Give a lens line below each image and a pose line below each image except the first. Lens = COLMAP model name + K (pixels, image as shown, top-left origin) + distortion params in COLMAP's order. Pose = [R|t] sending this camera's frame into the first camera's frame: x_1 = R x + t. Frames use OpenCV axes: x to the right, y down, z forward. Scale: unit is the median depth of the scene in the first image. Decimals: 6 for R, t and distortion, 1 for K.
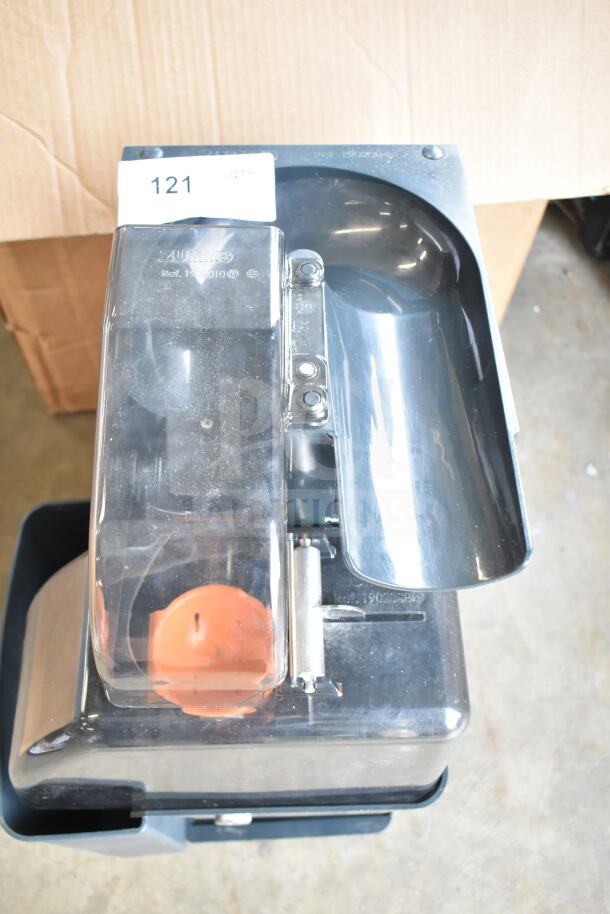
lens RADIAL K [[884.5, 0, 302.5], [0, 884.5, 454.8], [0, 0, 1]] dist [-0.004881, -0.001173]
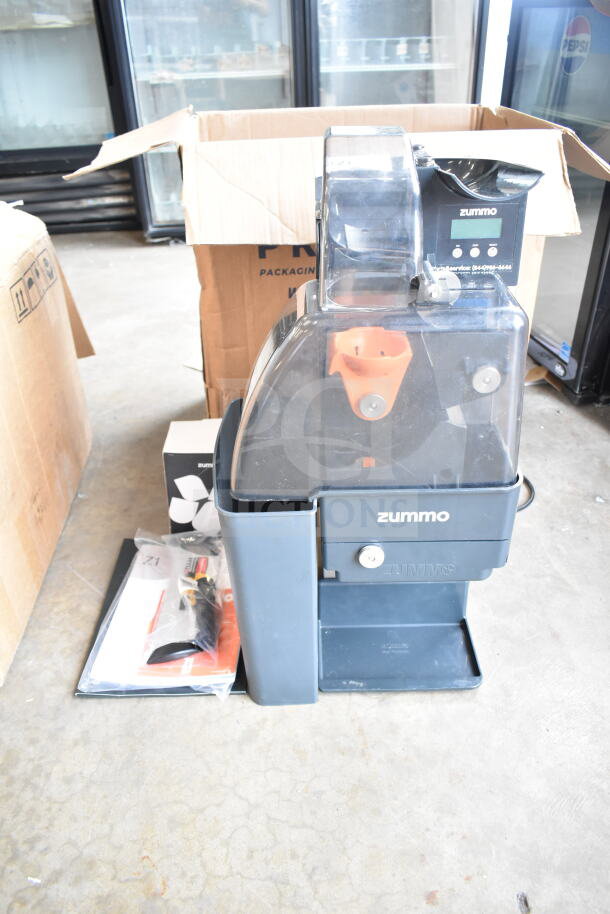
lens RADIAL K [[705.8, 0, 305.0], [0, 705.8, 459.0], [0, 0, 1]] dist [-0.004112, 0.000087]
pose [[0.998342, -0.017517, -0.054835, -0.093455], [-0.011943, 0.868822, -0.494981, 0.645937], [0.056312, 0.494815, 0.867172, -0.031198]]
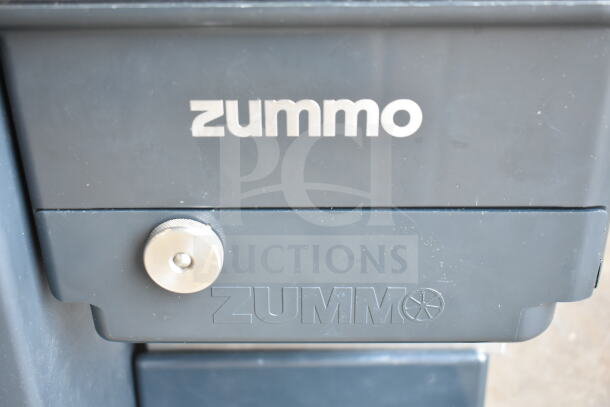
lens RADIAL K [[834.0, 0, 305.2], [0, 834.0, 203.4], [0, 0, 1]] dist [-0.009188, -0.012727]
pose [[0.999096, -0.002797, -0.042421, 0.000070], [-0.020676, 0.839901, -0.542346, 0.481614], [0.037147, 0.542733, 0.839083, 0.495608]]
